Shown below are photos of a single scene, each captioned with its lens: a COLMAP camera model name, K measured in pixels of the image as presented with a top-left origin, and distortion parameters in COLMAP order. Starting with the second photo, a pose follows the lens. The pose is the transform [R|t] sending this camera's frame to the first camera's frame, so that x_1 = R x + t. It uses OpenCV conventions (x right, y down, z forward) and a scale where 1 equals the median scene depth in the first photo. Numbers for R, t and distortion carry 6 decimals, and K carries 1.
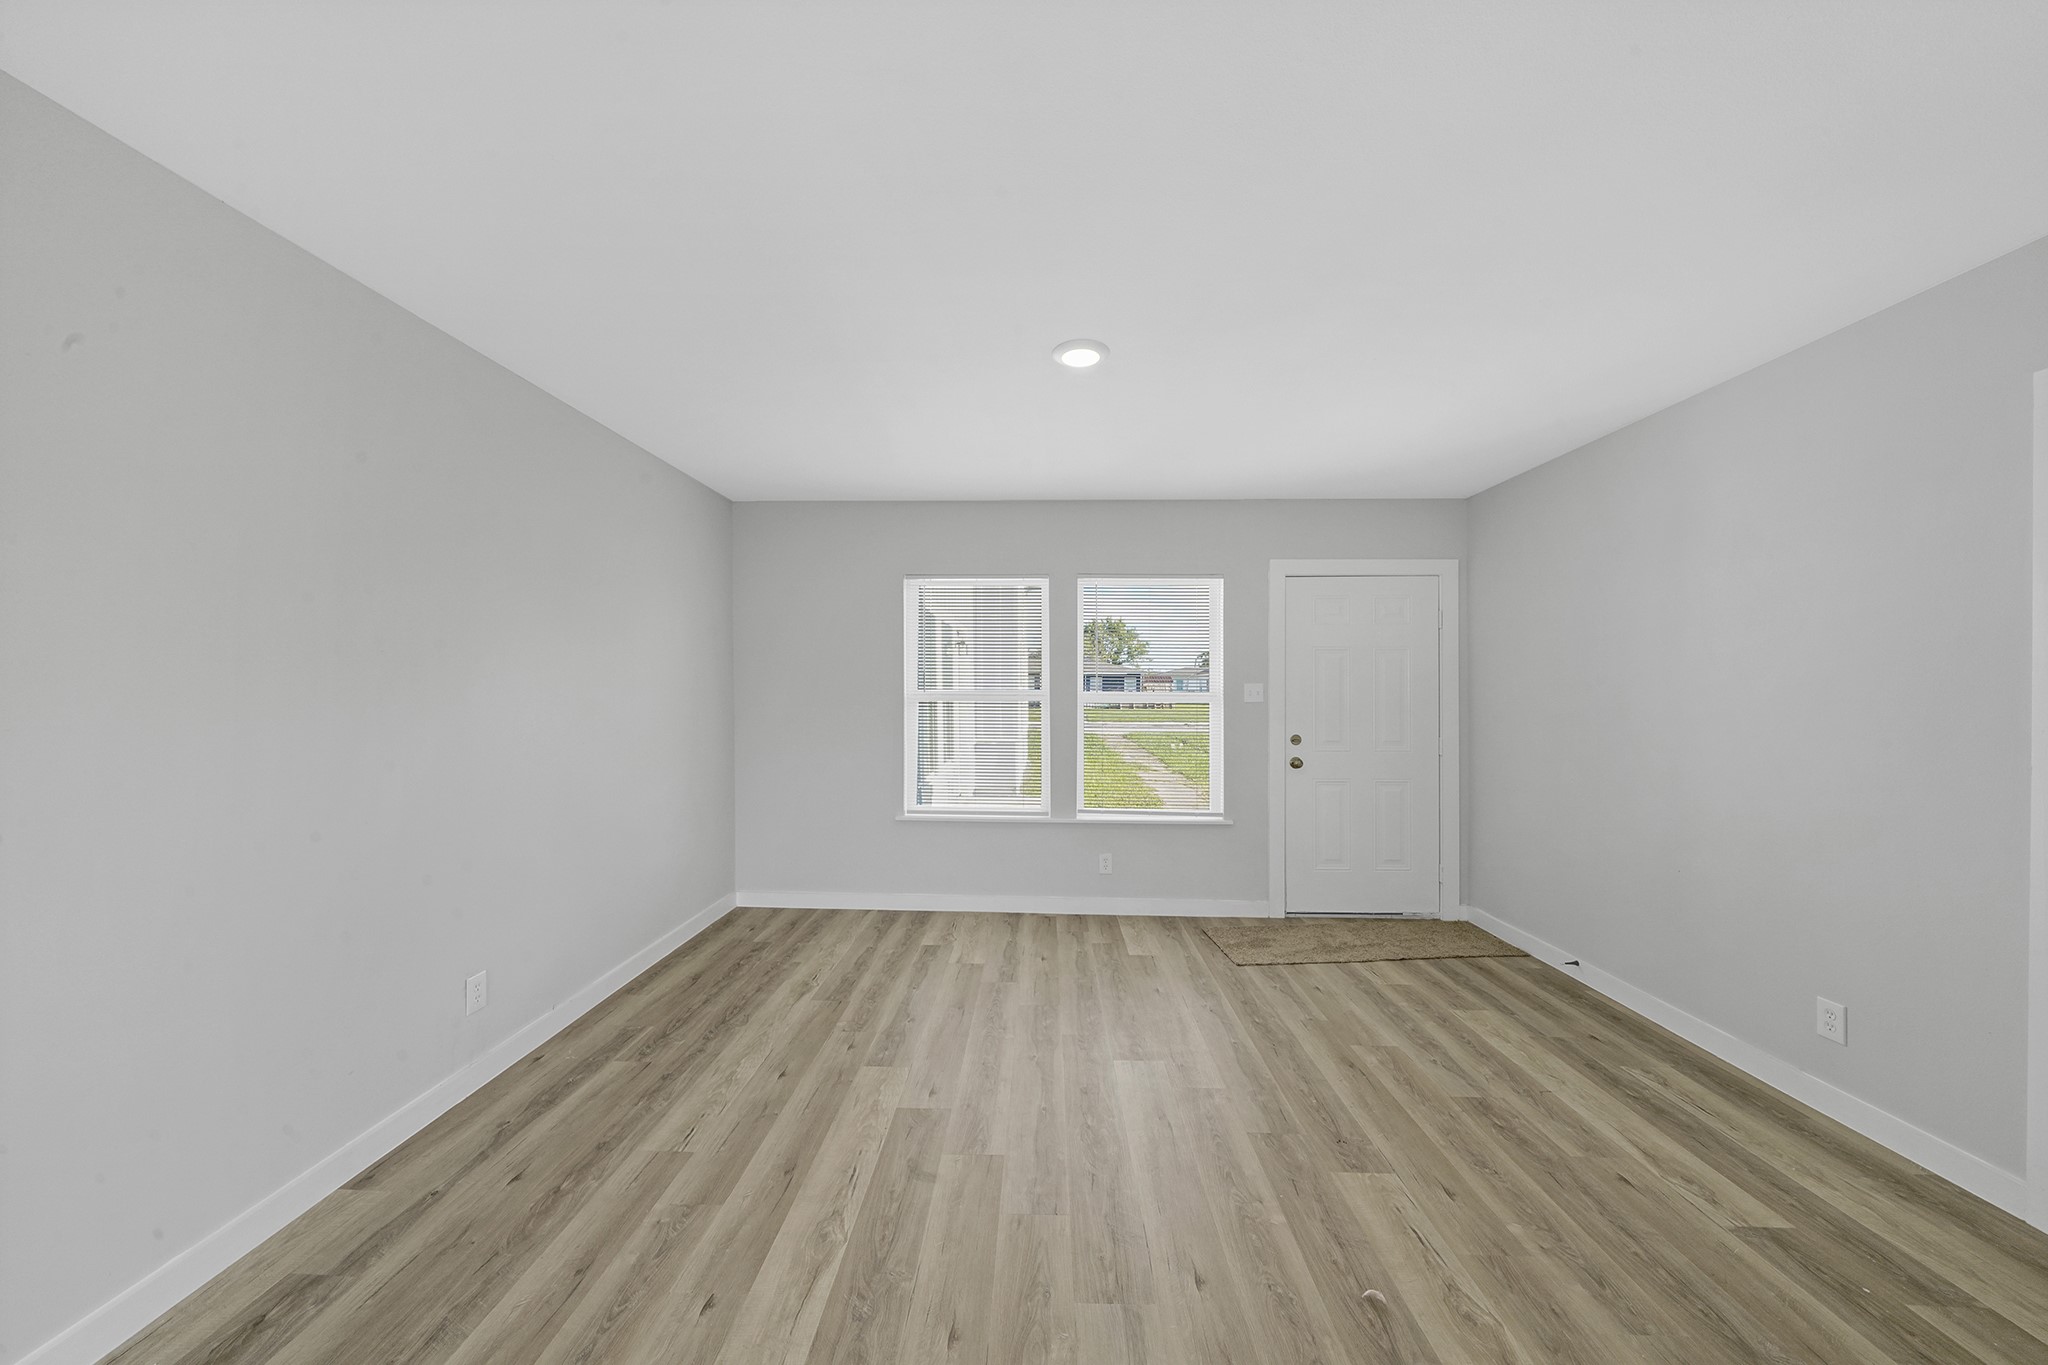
lens RADIAL K [[712.7, 0, 1015.4], [0, 712.7, 683.8], [0, 0, 1]] dist [-0.001436, 0.000120]
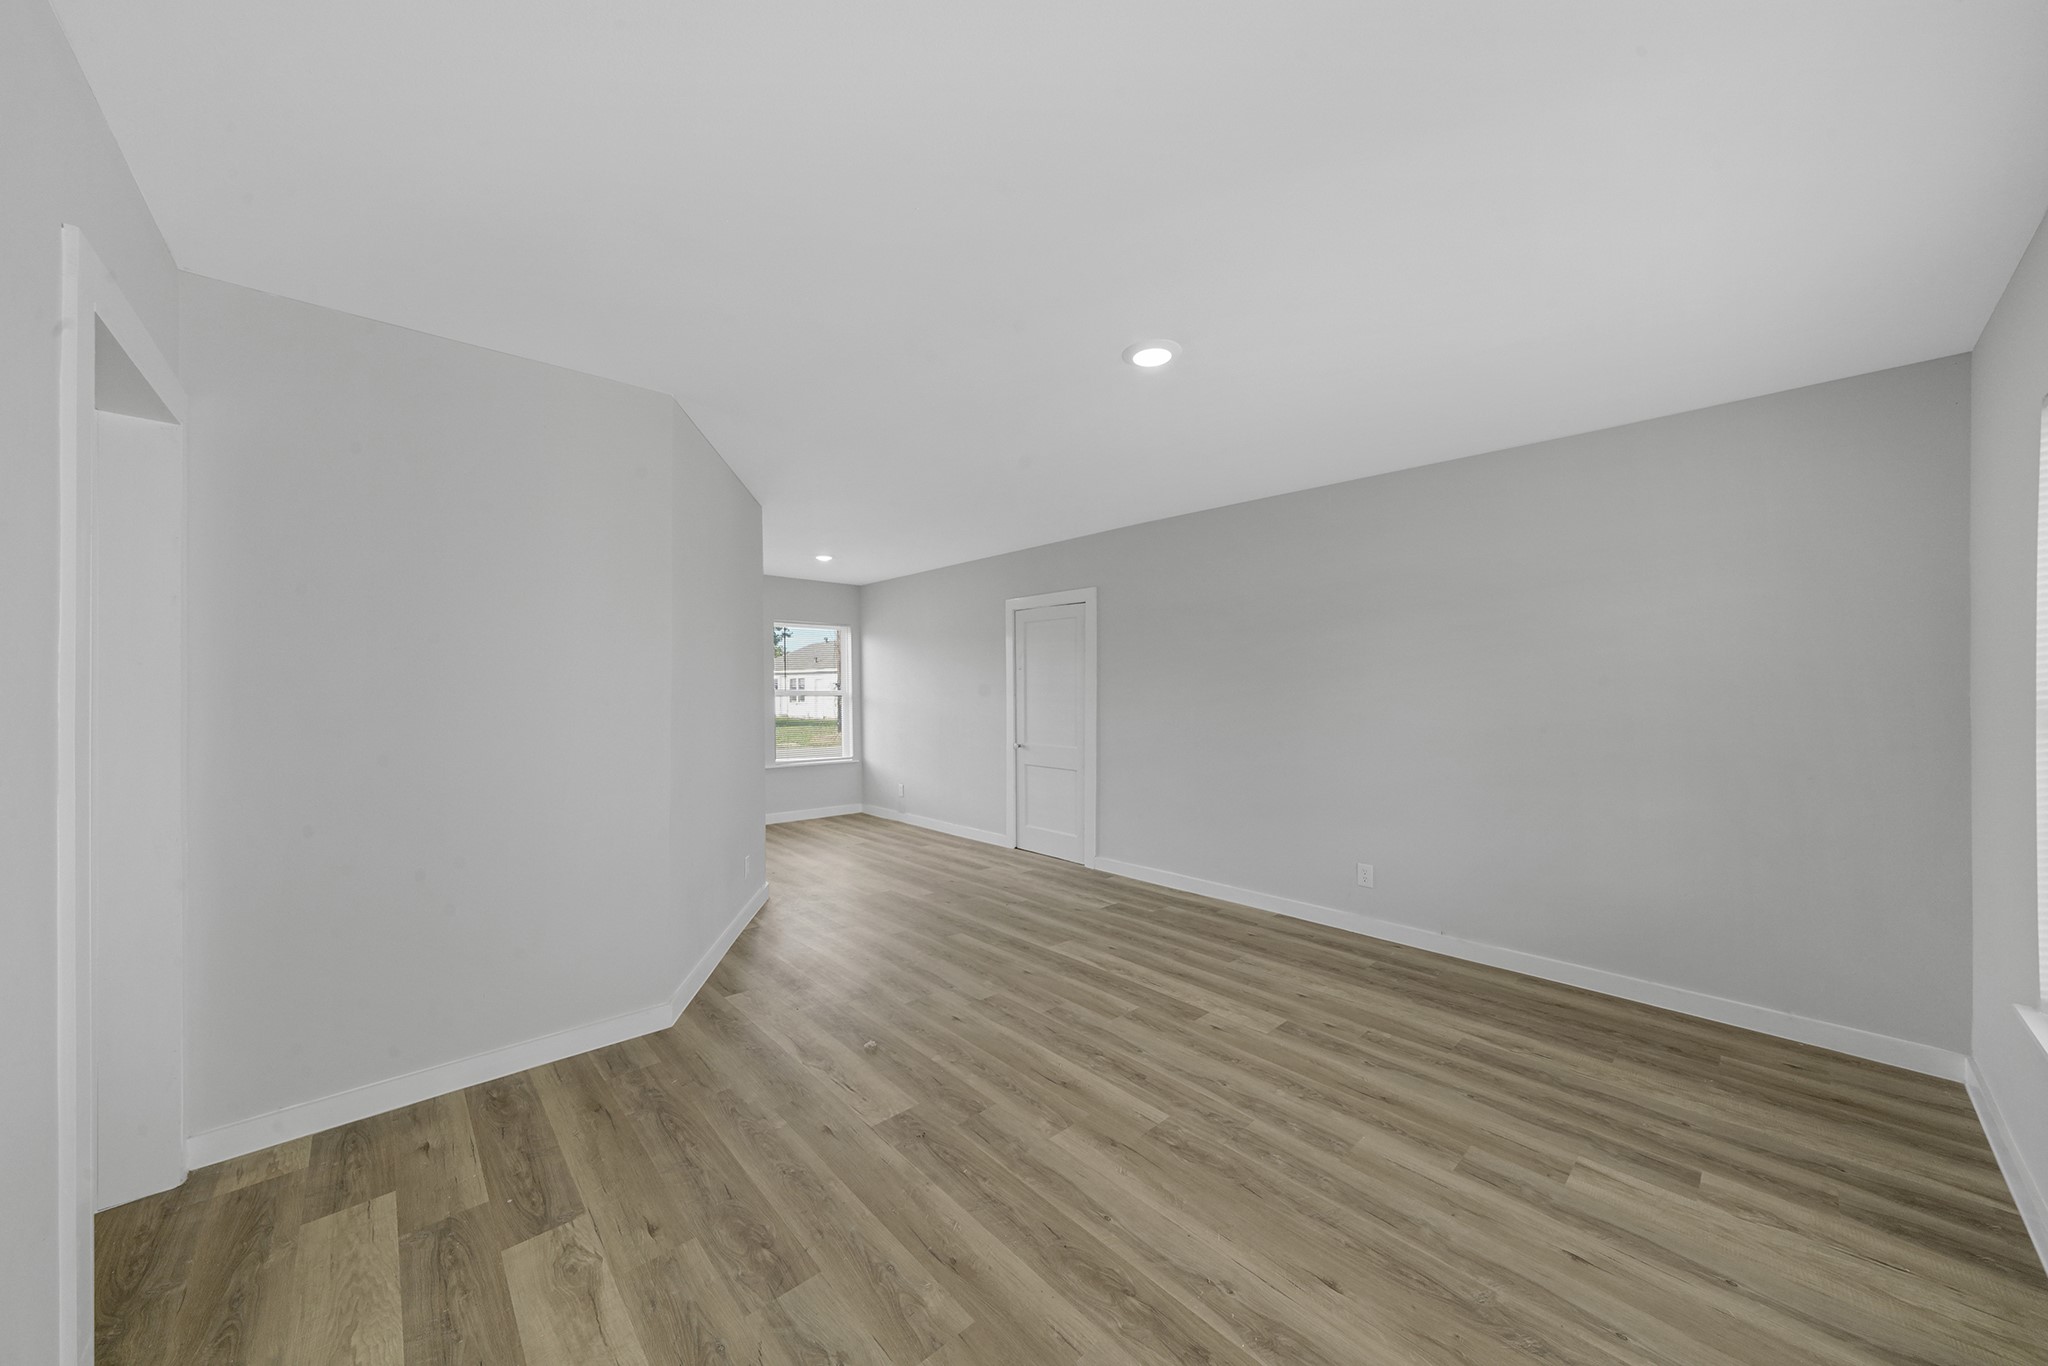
lens RADIAL K [[712.7, 0, 1015.4], [0, 712.7, 684.3], [0, 0, 1]] dist [-0.001436, 0.000120]
pose [[-0.712835, -0.004919, -0.701315, 0.740621], [0.002886, 0.999946, -0.009948, 0.011046], [0.701326, -0.009115, -0.712782, 1.254611]]
